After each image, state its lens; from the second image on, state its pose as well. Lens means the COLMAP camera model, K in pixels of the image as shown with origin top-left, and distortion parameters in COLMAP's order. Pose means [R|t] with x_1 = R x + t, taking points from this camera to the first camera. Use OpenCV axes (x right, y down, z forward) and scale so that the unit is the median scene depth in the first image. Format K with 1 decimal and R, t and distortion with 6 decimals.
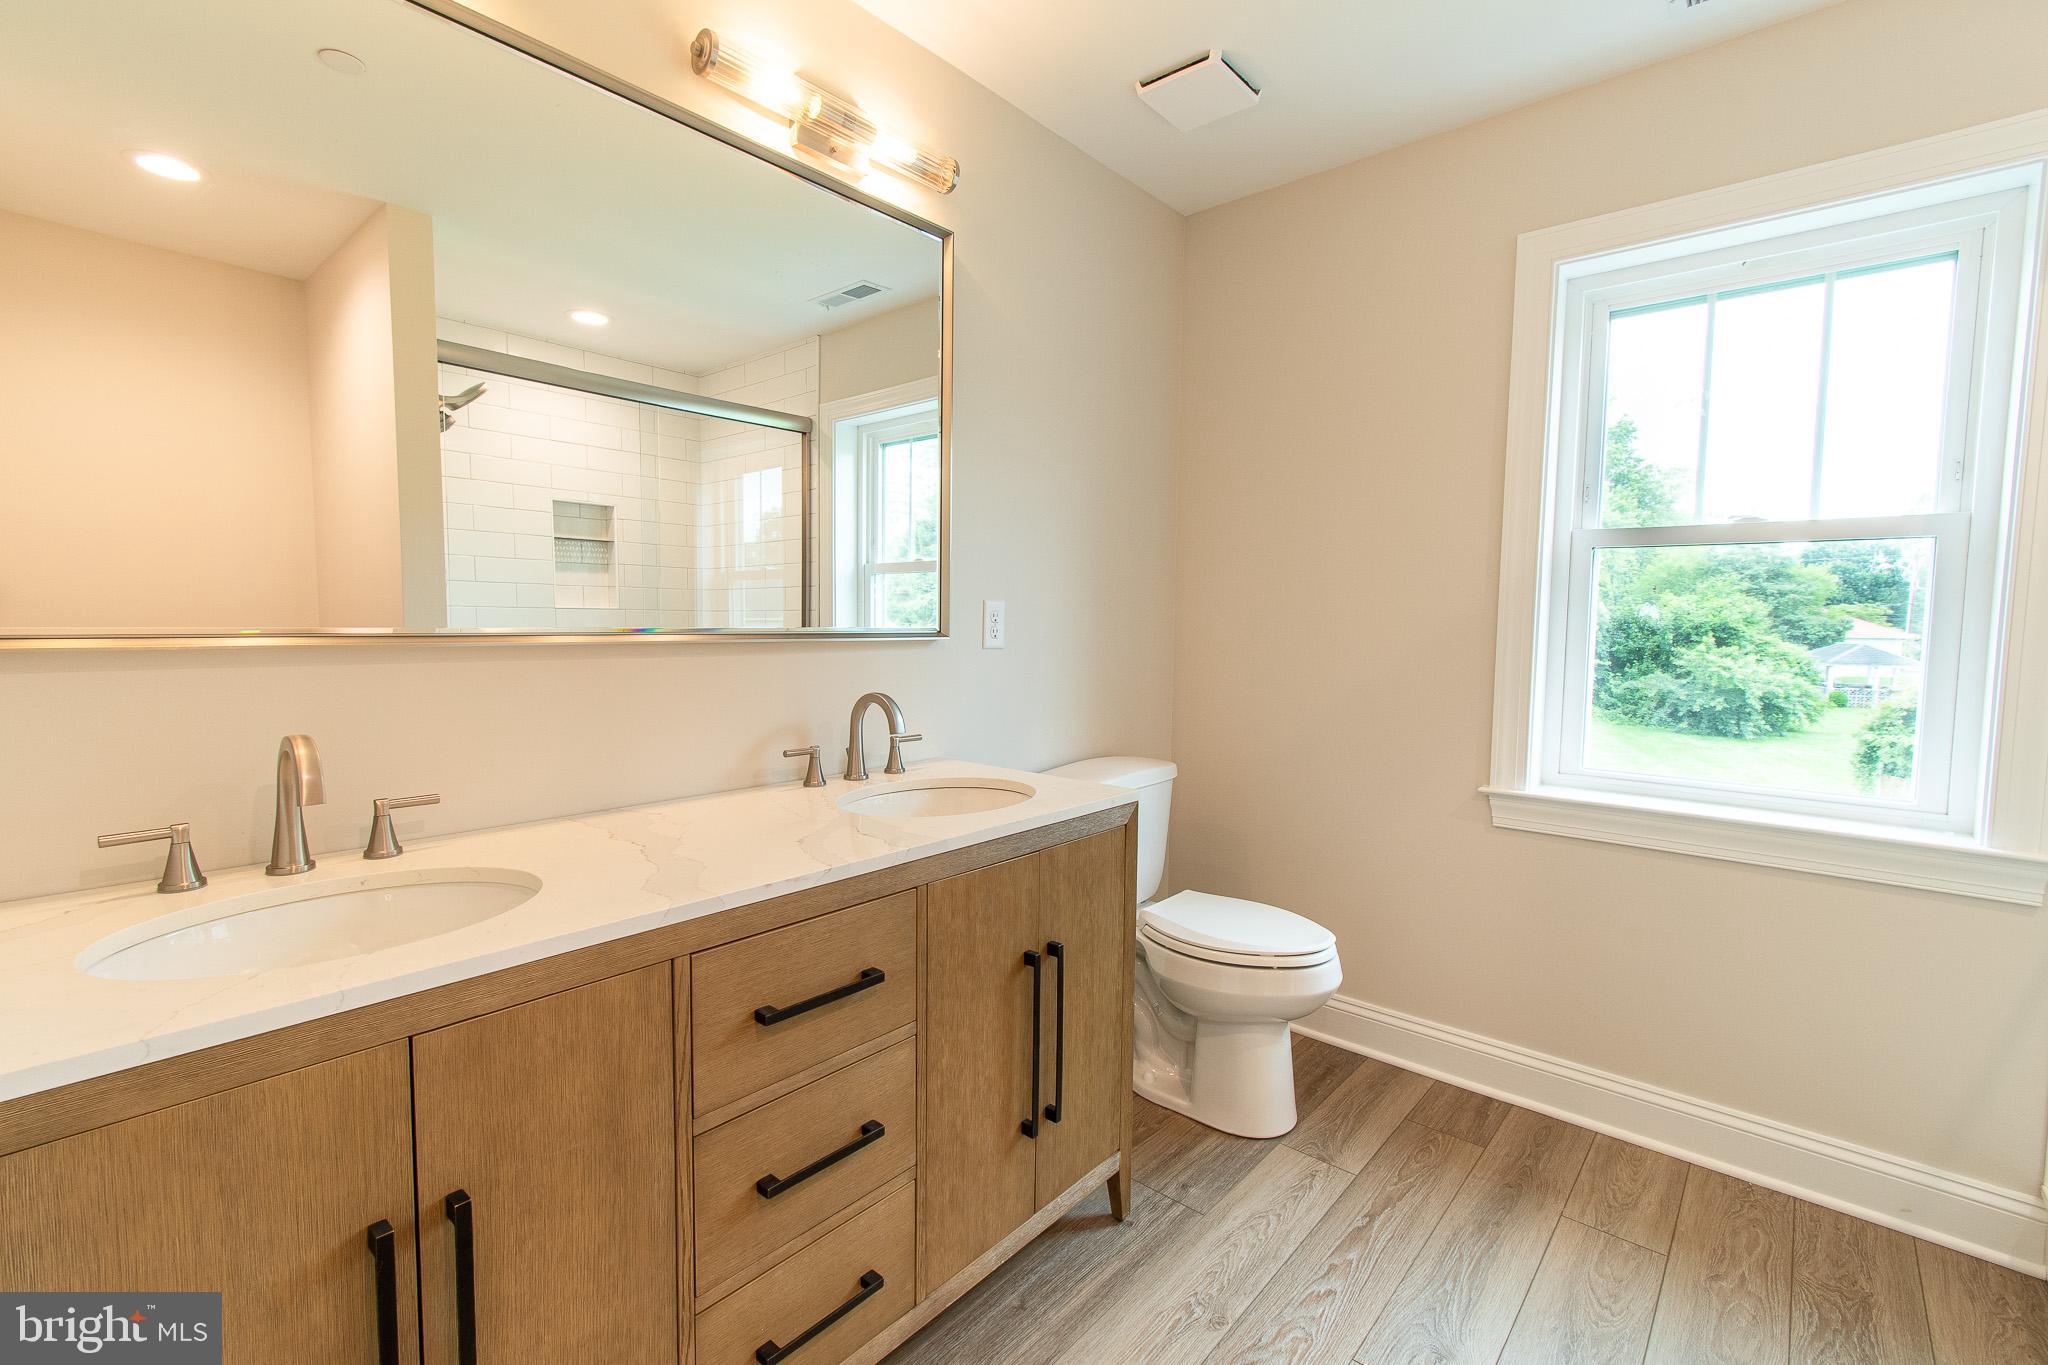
lens RADIAL K [[902.0, 0, 995.7], [0, 902.0, 675.4], [0, 0, 1]] dist [0.000119, 0.000252]
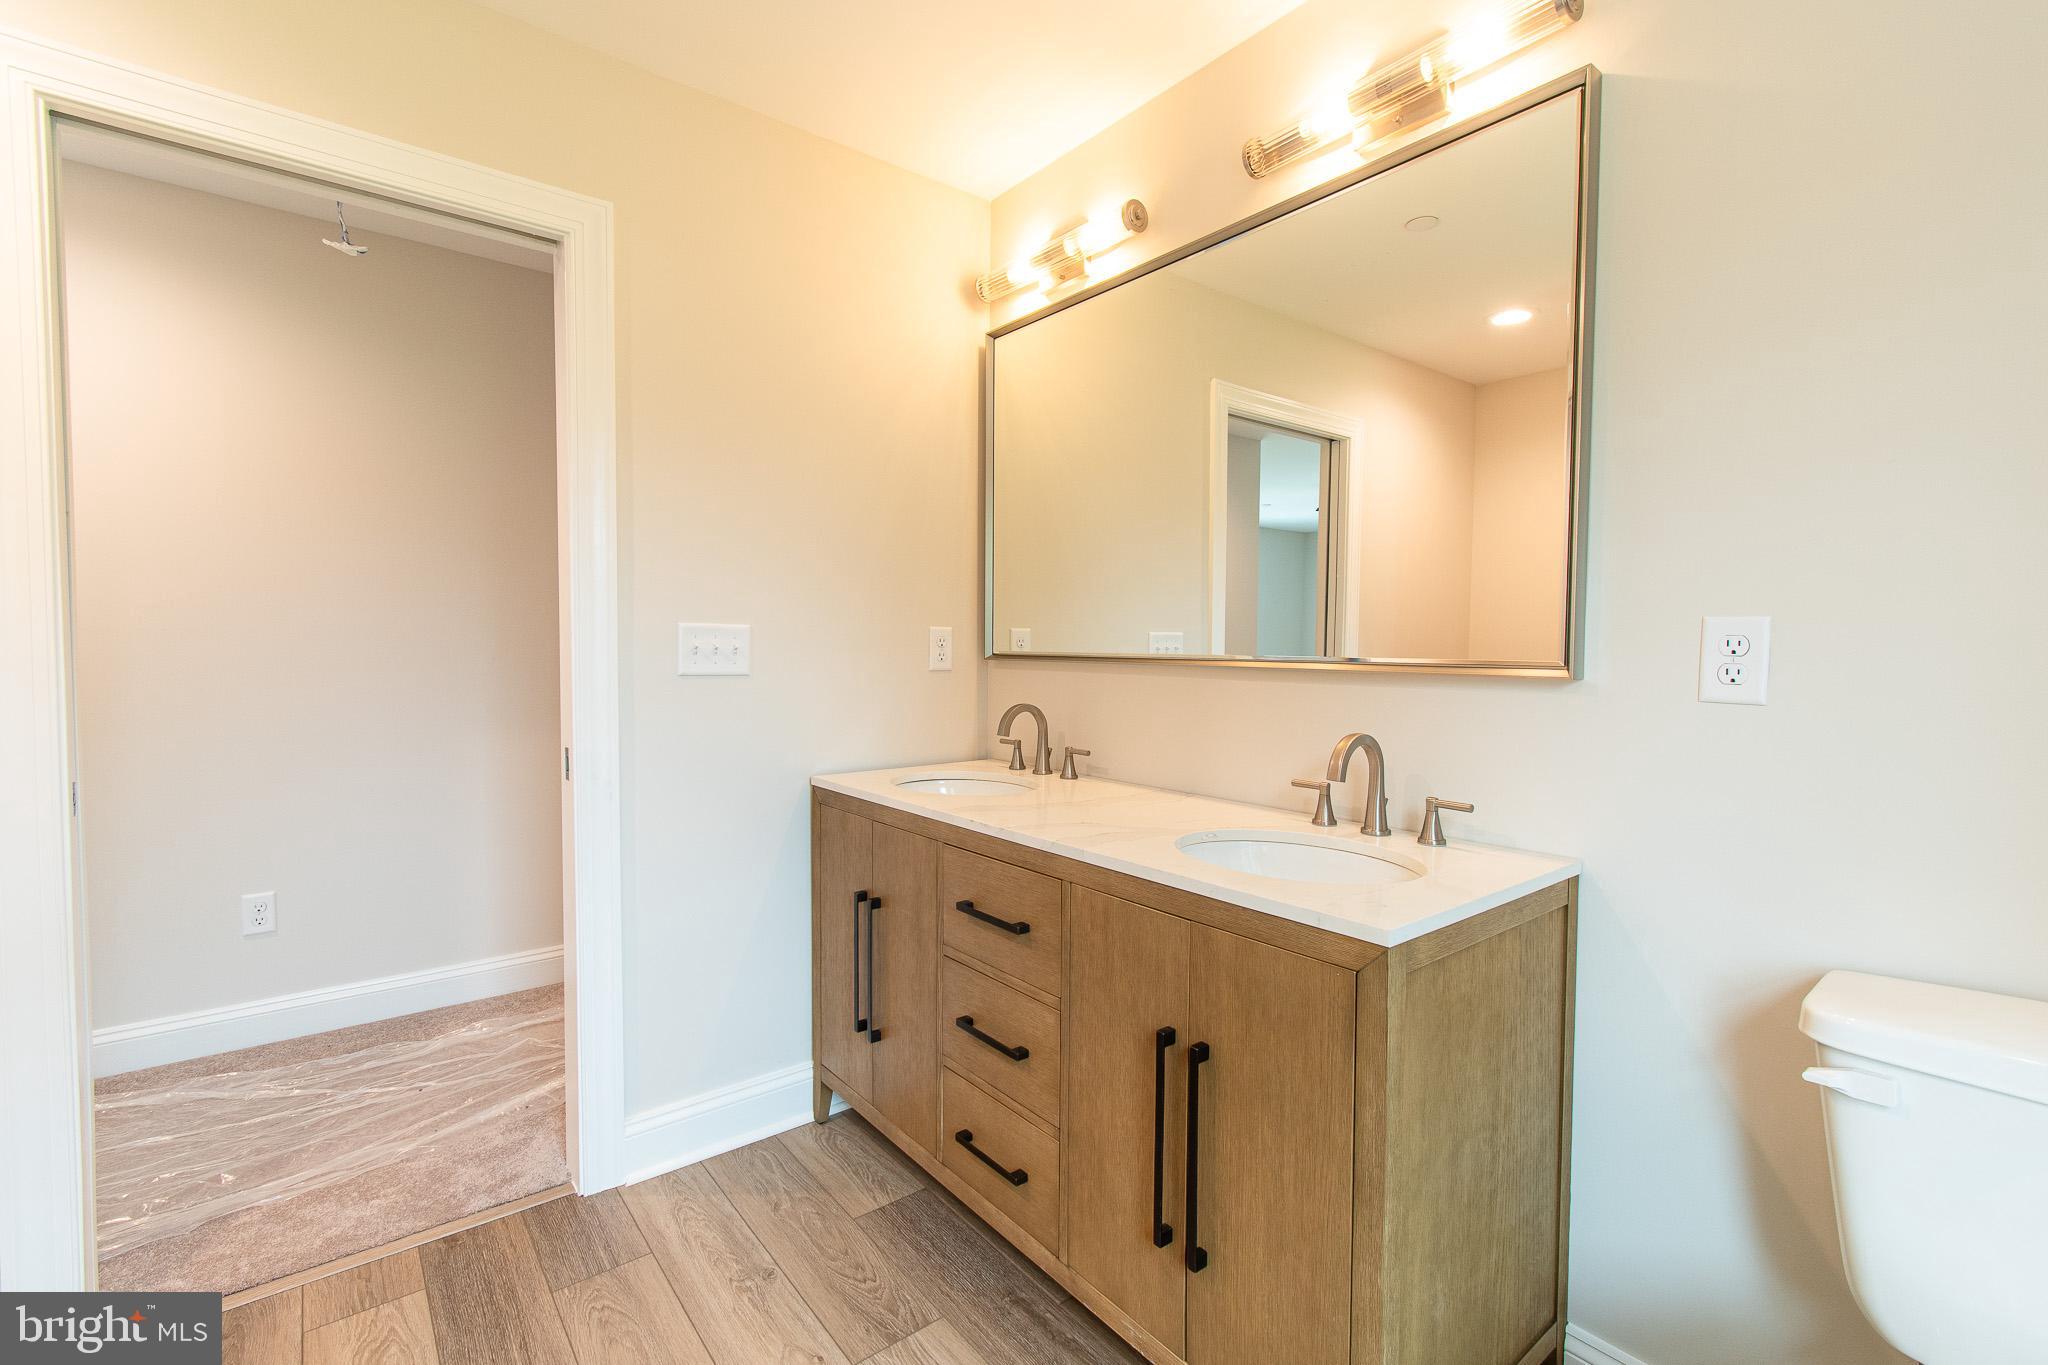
lens RADIAL K [[902.0, 0, 1059.4], [0, 902.0, 670.0], [0, 0, 1]] dist [0.000119, 0.000252]
pose [[-0.139907, 0.018893, -0.989984, 0.810304], [-0.071035, 0.997050, 0.029067, -0.048729], [0.987613, 0.074390, -0.138152, 0.889301]]
